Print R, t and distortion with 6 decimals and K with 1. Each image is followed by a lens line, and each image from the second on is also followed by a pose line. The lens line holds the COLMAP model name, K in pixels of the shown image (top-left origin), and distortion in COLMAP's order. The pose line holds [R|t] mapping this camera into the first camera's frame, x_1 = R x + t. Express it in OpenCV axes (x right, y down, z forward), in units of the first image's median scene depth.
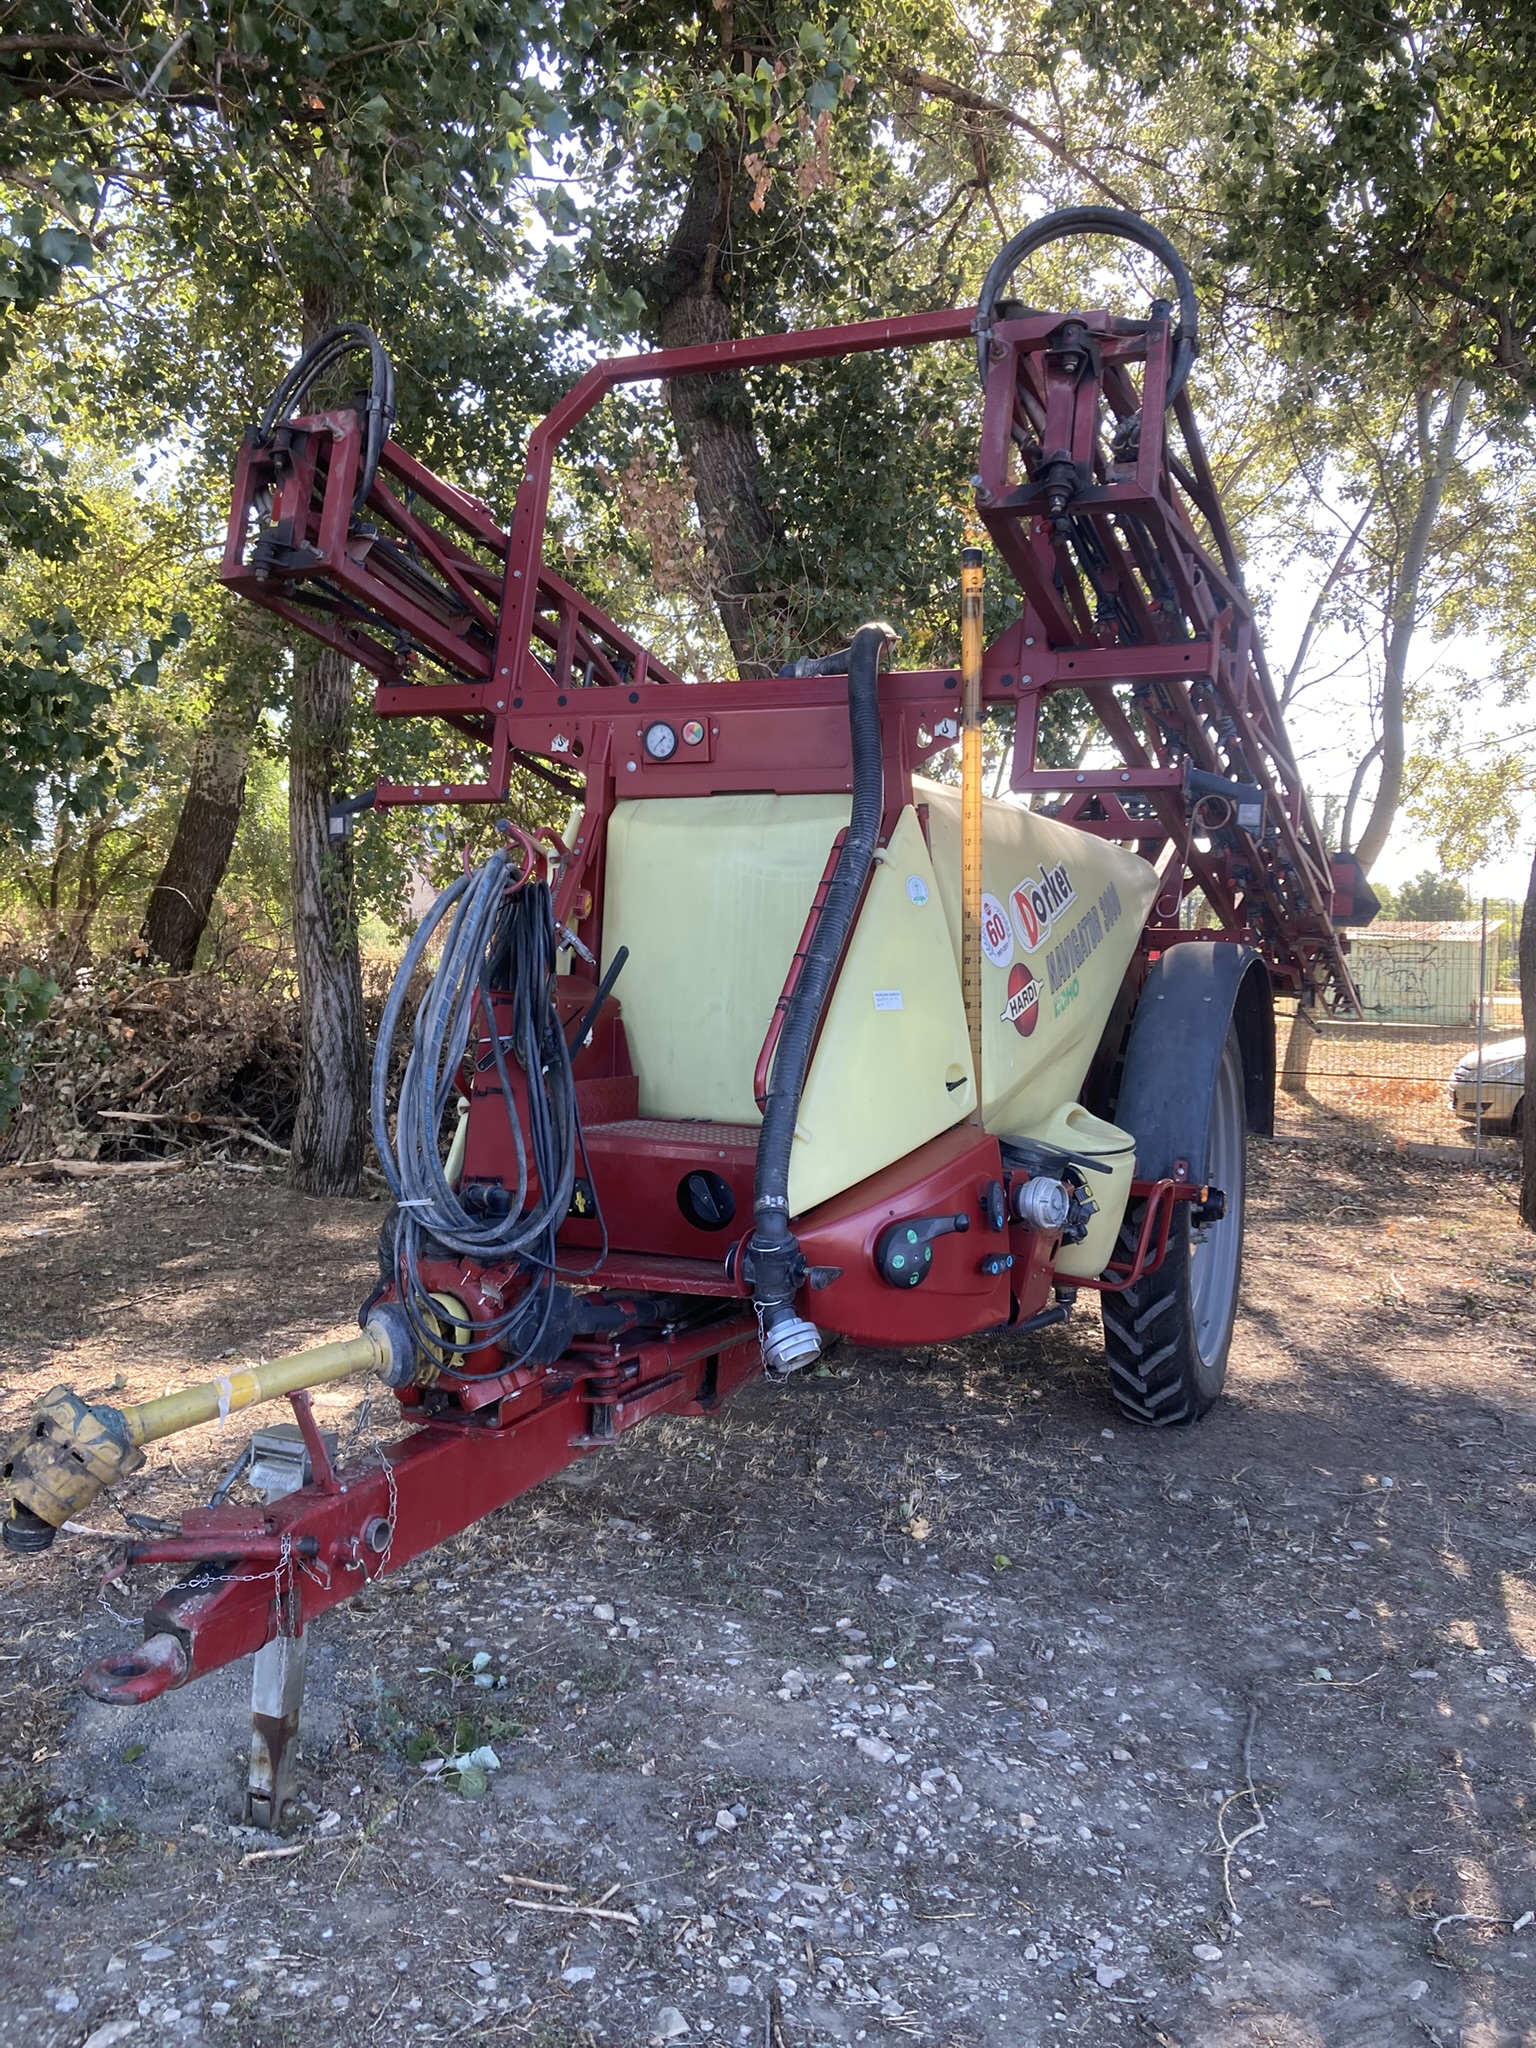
lens RADIAL K [[1695.5, 0, 801.7], [0, 1695.5, 1027.6], [0, 0, 1]] dist [0.017481, -0.002076]
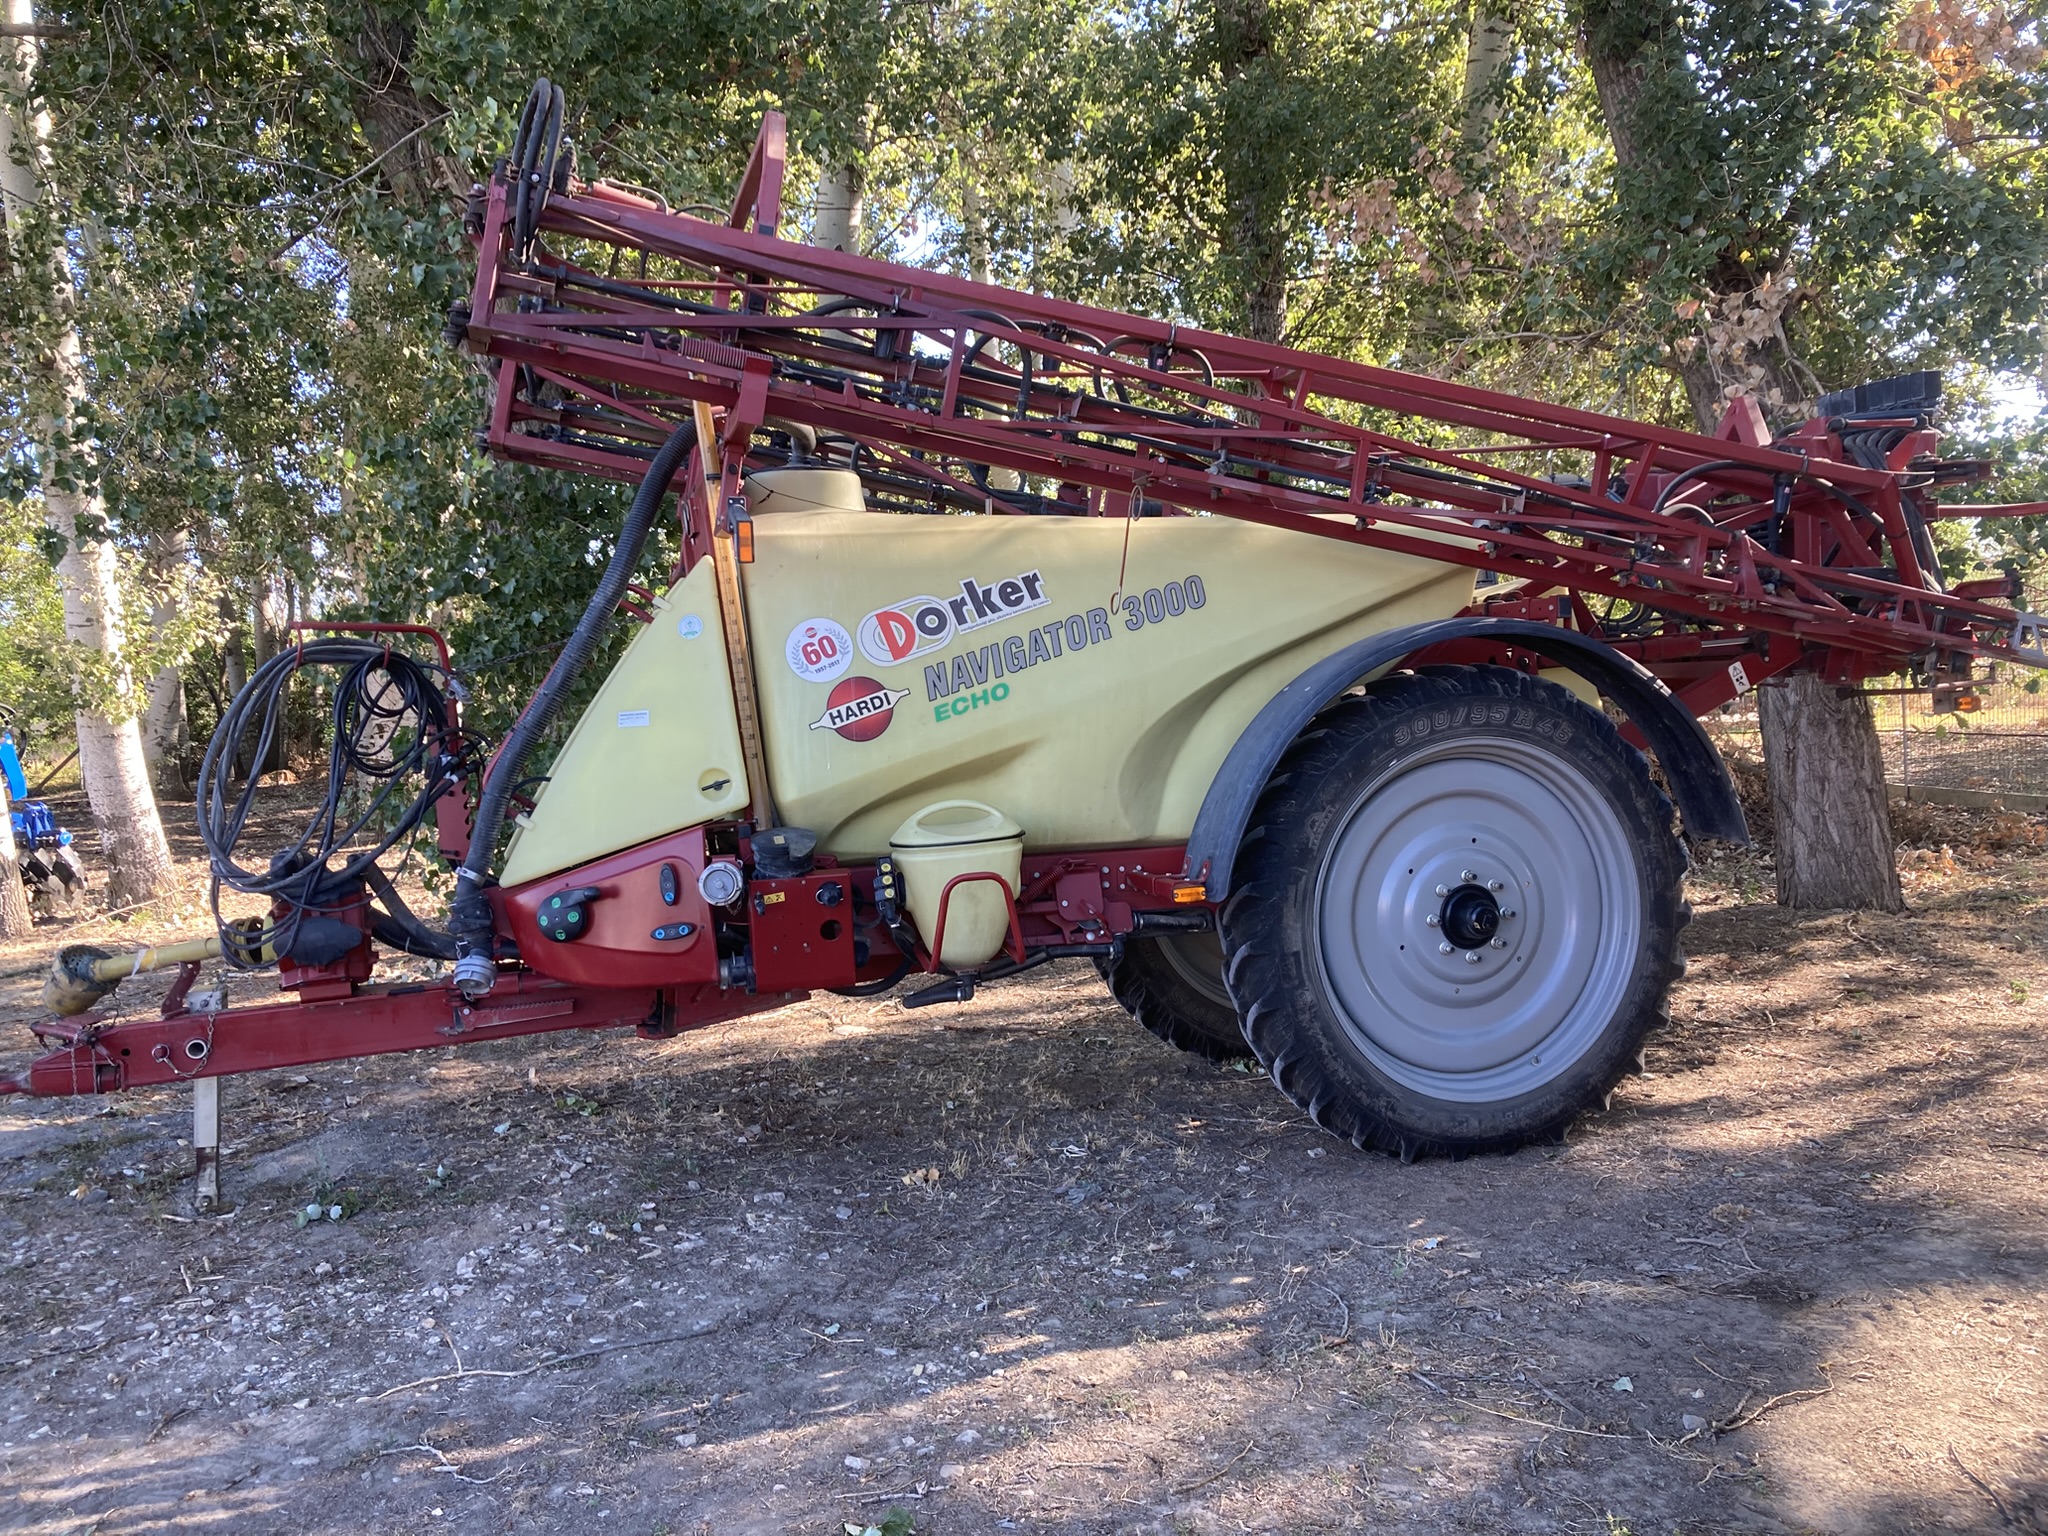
lens RADIAL K [[1695.5, 0, 1028.9], [0, 1695.5, 759.2], [0, 0, 1]] dist [0.017481, -0.002076]
pose [[0.636784, -0.014799, -0.770900, 1.148877], [0.033094, 0.999419, 0.008151, 0.012259], [0.770332, -0.030703, 0.636904, 0.390851]]
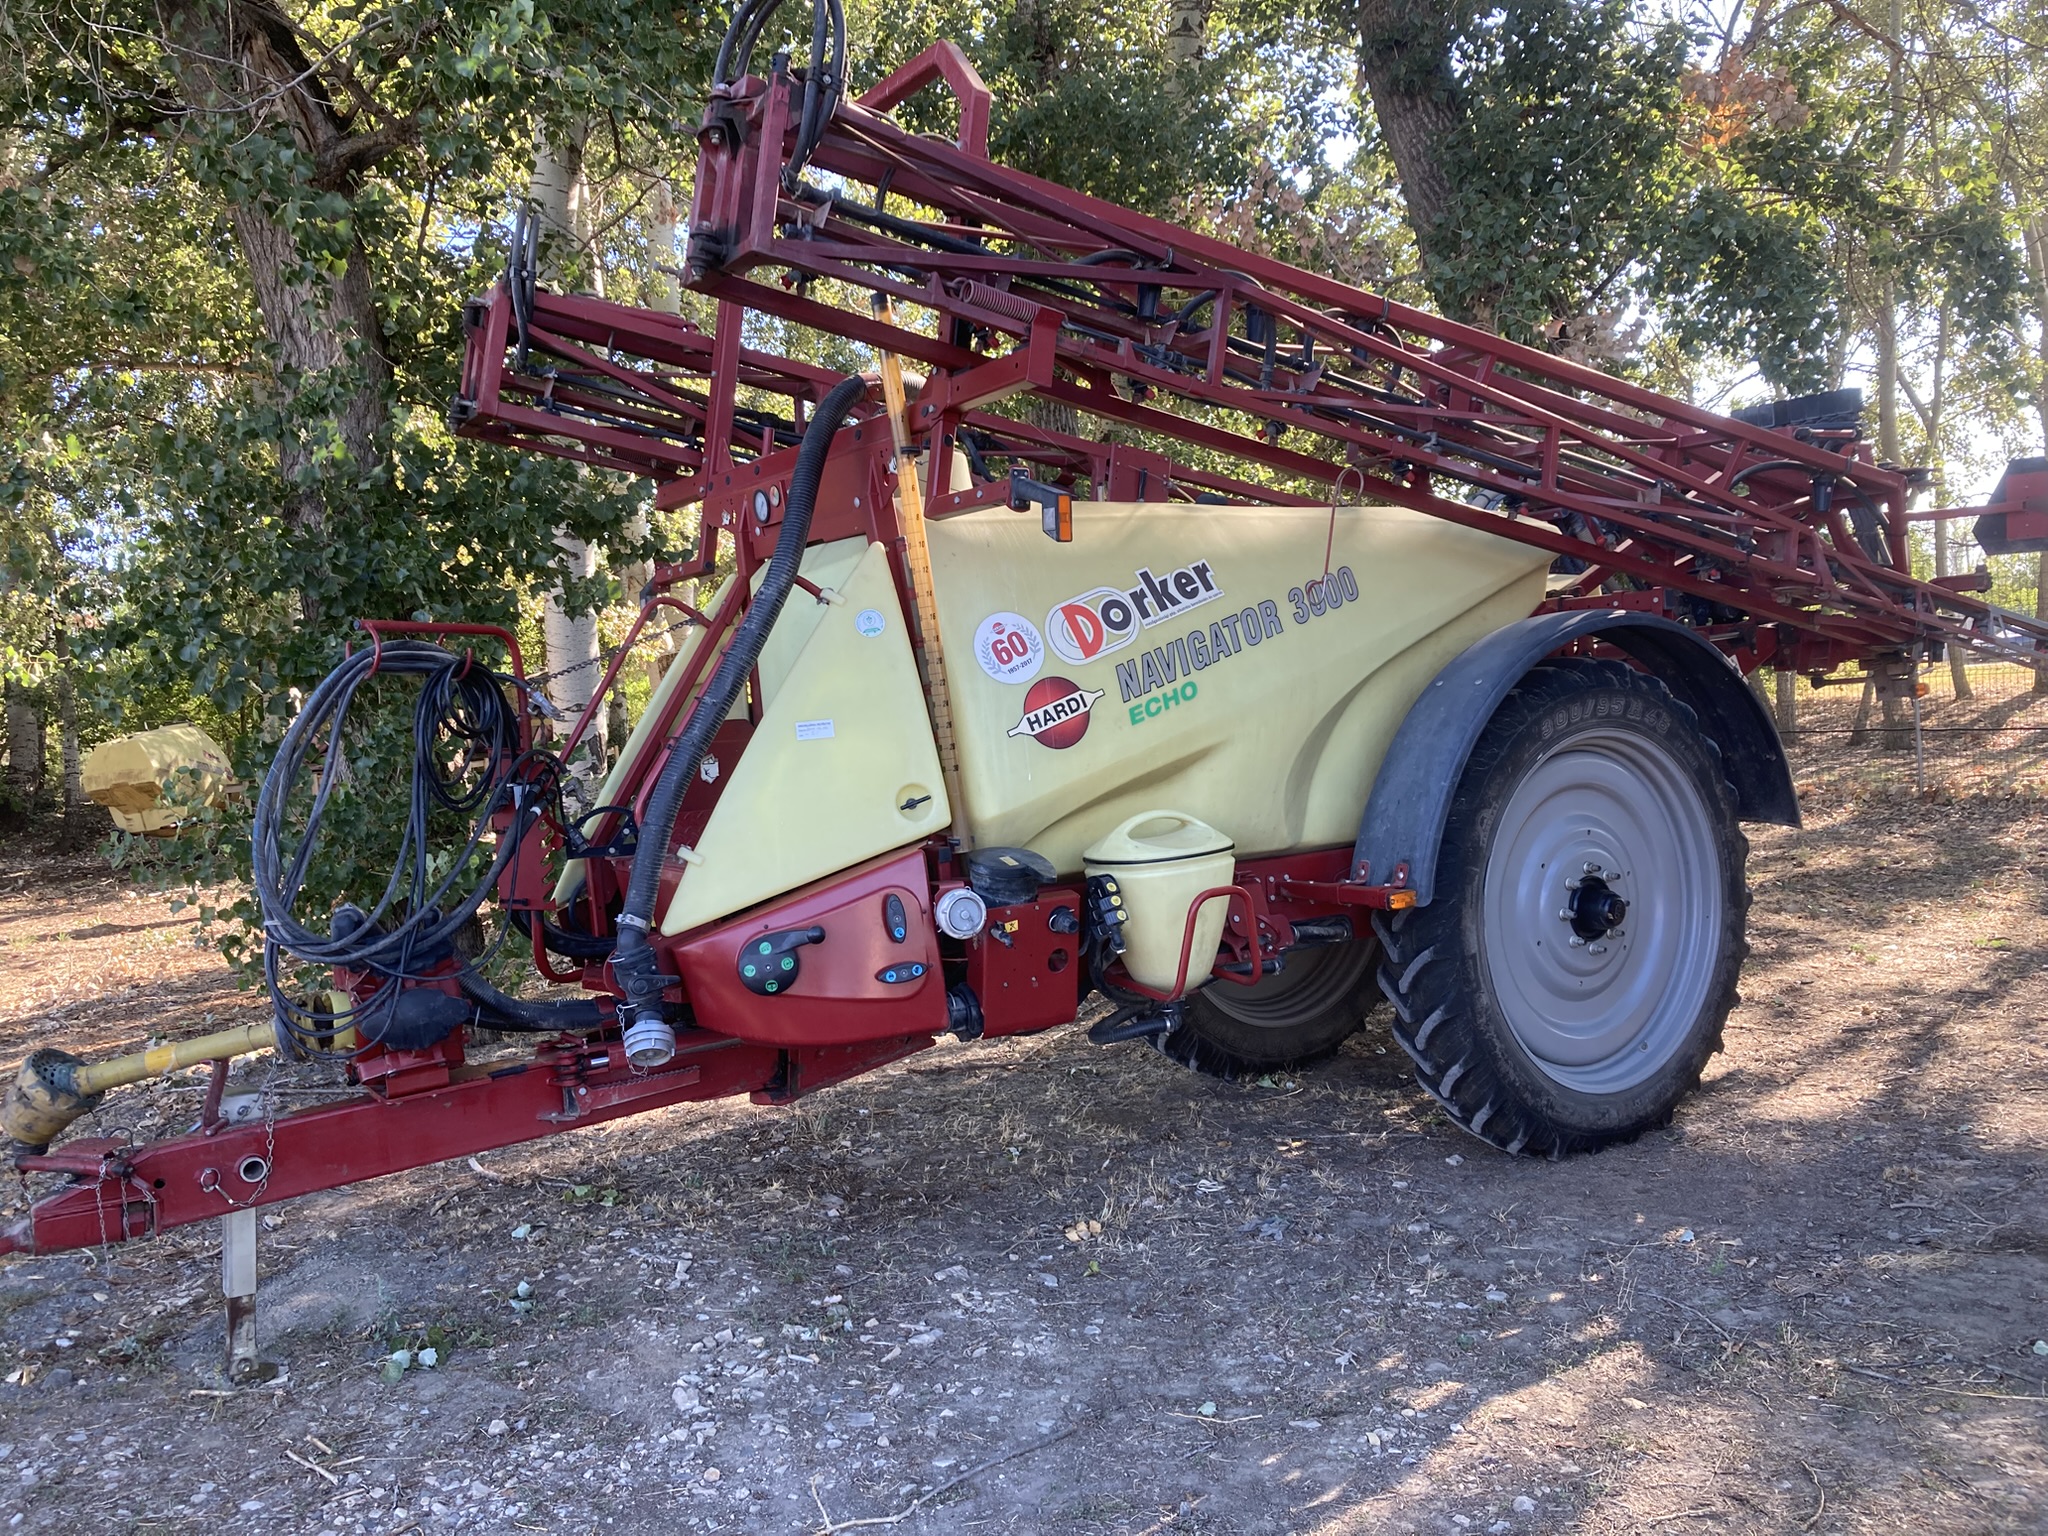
lens RADIAL K [[1695.5, 0, 1028.9], [0, 1695.5, 759.2], [0, 0, 1]] dist [0.017481, -0.002076]
pose [[0.835487, -0.052953, -0.546952, 0.715811], [0.065992, 0.997811, 0.004203, 0.006391], [0.545533, -0.039606, 0.837153, 0.151616]]
